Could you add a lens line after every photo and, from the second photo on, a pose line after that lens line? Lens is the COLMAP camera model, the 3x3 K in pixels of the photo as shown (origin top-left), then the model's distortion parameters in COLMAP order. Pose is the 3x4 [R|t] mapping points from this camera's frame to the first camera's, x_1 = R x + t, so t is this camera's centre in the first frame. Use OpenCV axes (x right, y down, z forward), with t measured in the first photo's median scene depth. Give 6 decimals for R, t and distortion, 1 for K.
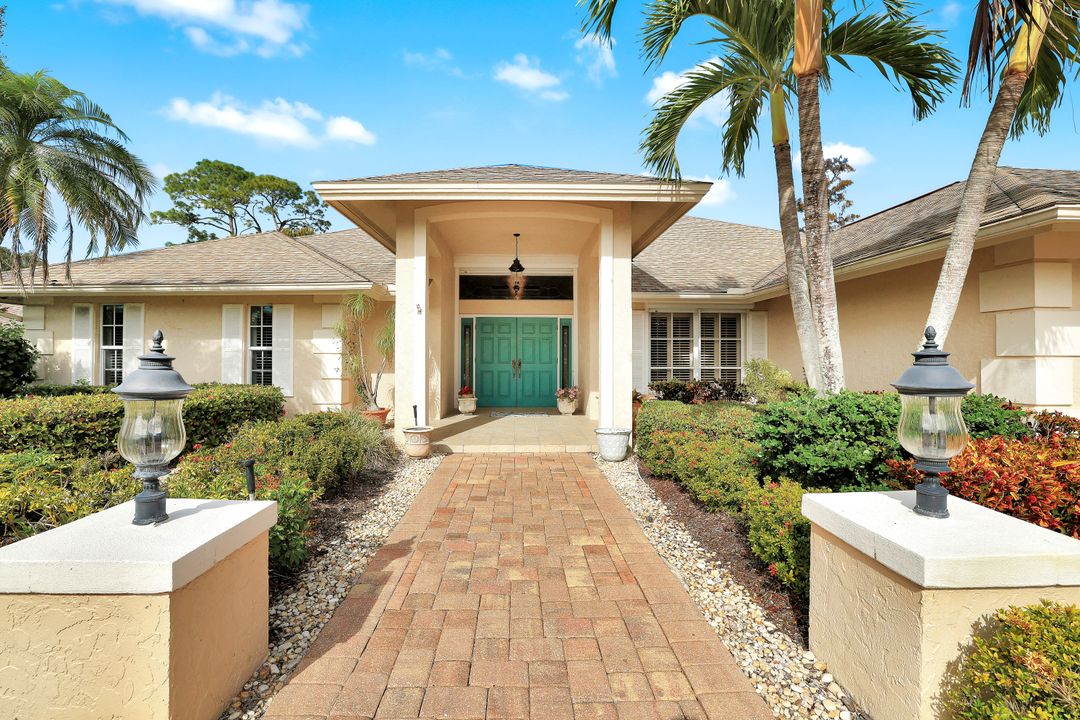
lens RADIAL K [[459.0, 0, 532.0], [0, 459.0, 352.4], [0, 0, 1]] dist [-0.020473, 0.000327]
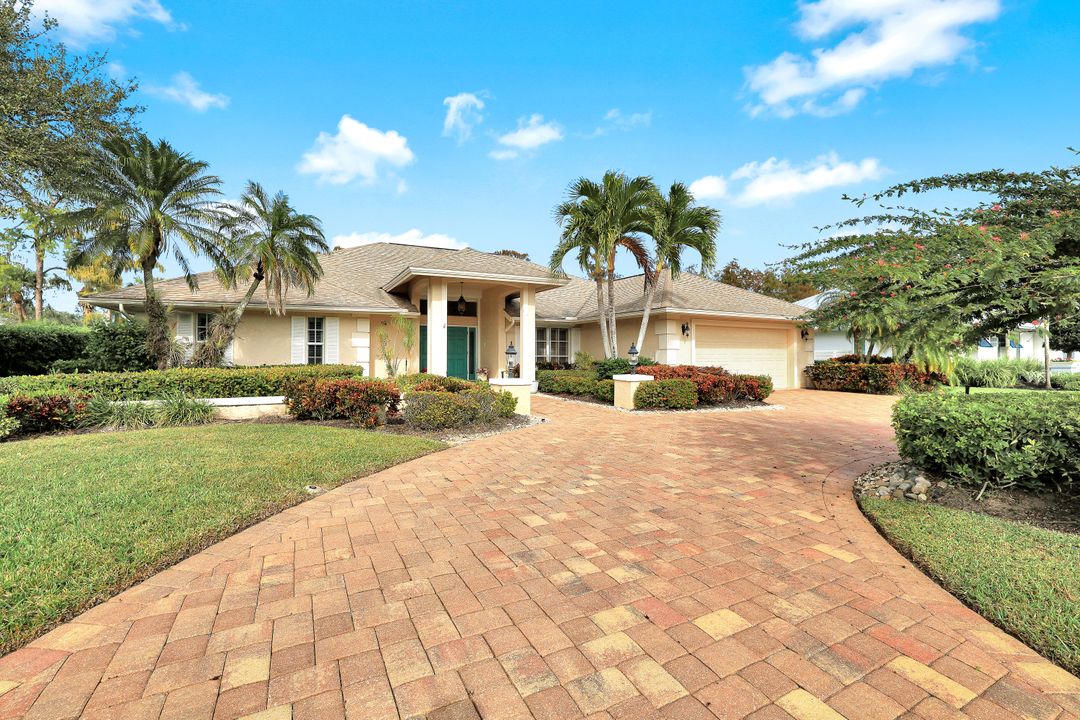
lens RADIAL K [[459.0, 0, 532.0], [0, 459.0, 352.4], [0, 0, 1]] dist [-0.020473, 0.000327]
pose [[0.899786, 0.002873, 0.436322, -0.609234], [-0.005058, 0.999980, 0.003846, 0.012184], [-0.436302, -0.005668, 0.899783, -0.796240]]
